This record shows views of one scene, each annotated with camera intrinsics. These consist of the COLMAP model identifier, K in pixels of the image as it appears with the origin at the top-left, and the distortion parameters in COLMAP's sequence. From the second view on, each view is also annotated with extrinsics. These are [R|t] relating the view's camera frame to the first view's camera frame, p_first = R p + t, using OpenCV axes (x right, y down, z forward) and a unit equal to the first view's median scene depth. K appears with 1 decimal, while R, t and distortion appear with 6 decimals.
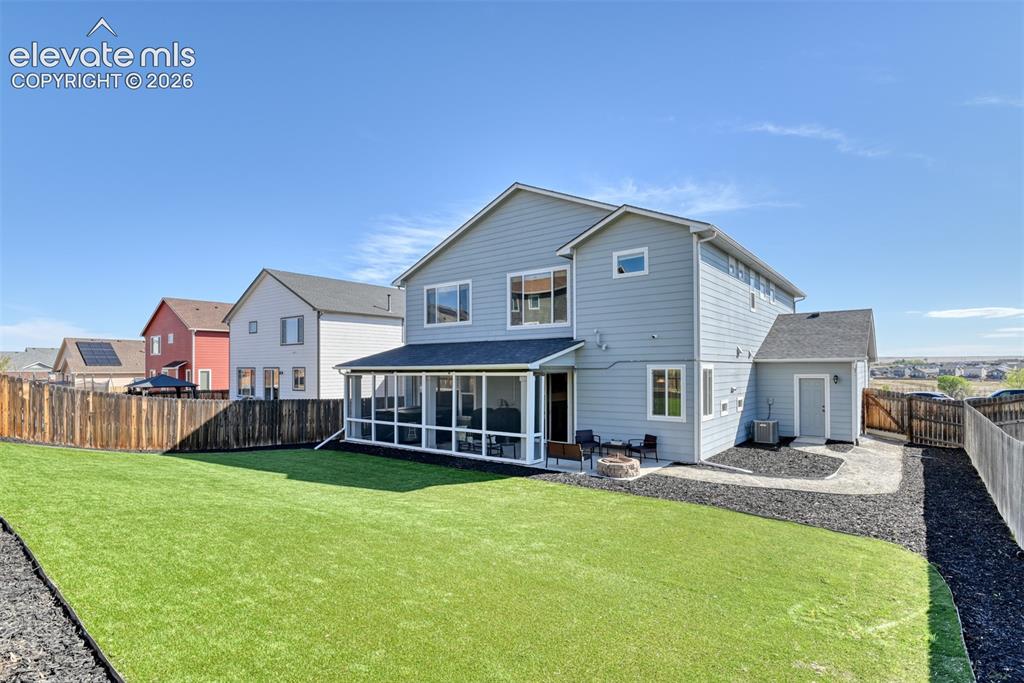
lens RADIAL K [[491.4, 0, 504.2], [0, 491.4, 354.5], [0, 0, 1]] dist [-0.026826, -0.000453]
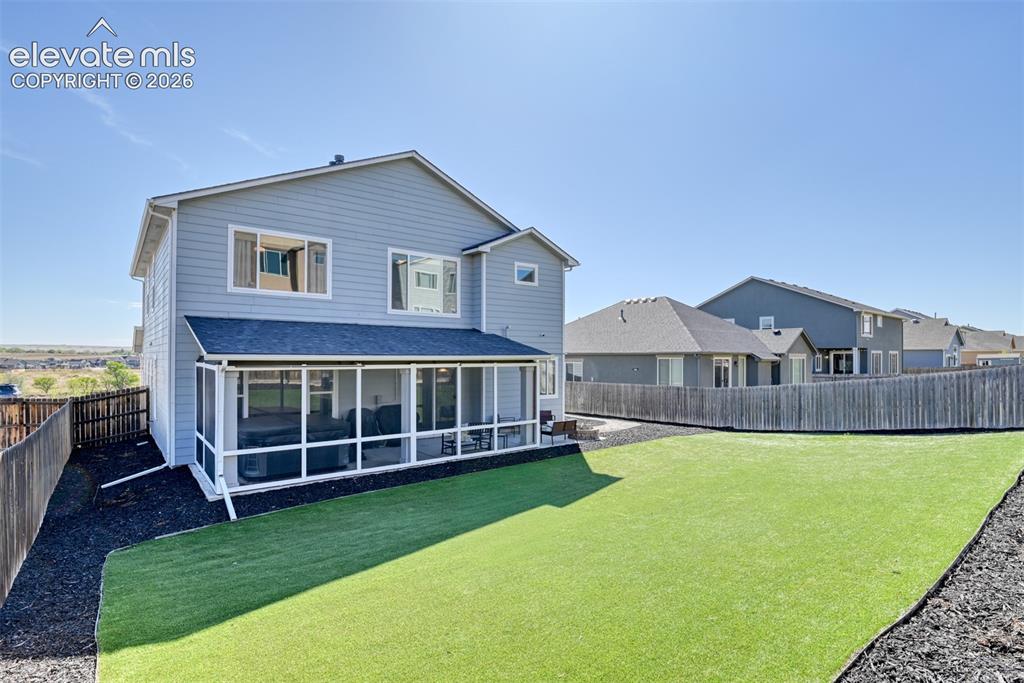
lens RADIAL K [[511.2, 0, 514.7], [0, 511.2, 344.8], [0, 0, 1]] dist [-0.024889, -0.002538]
pose [[0.231076, 0.032065, 0.972407, -0.823118], [-0.028055, 0.999261, -0.026284, 0.021154], [-0.972531, -0.021208, 0.231805, 0.602758]]
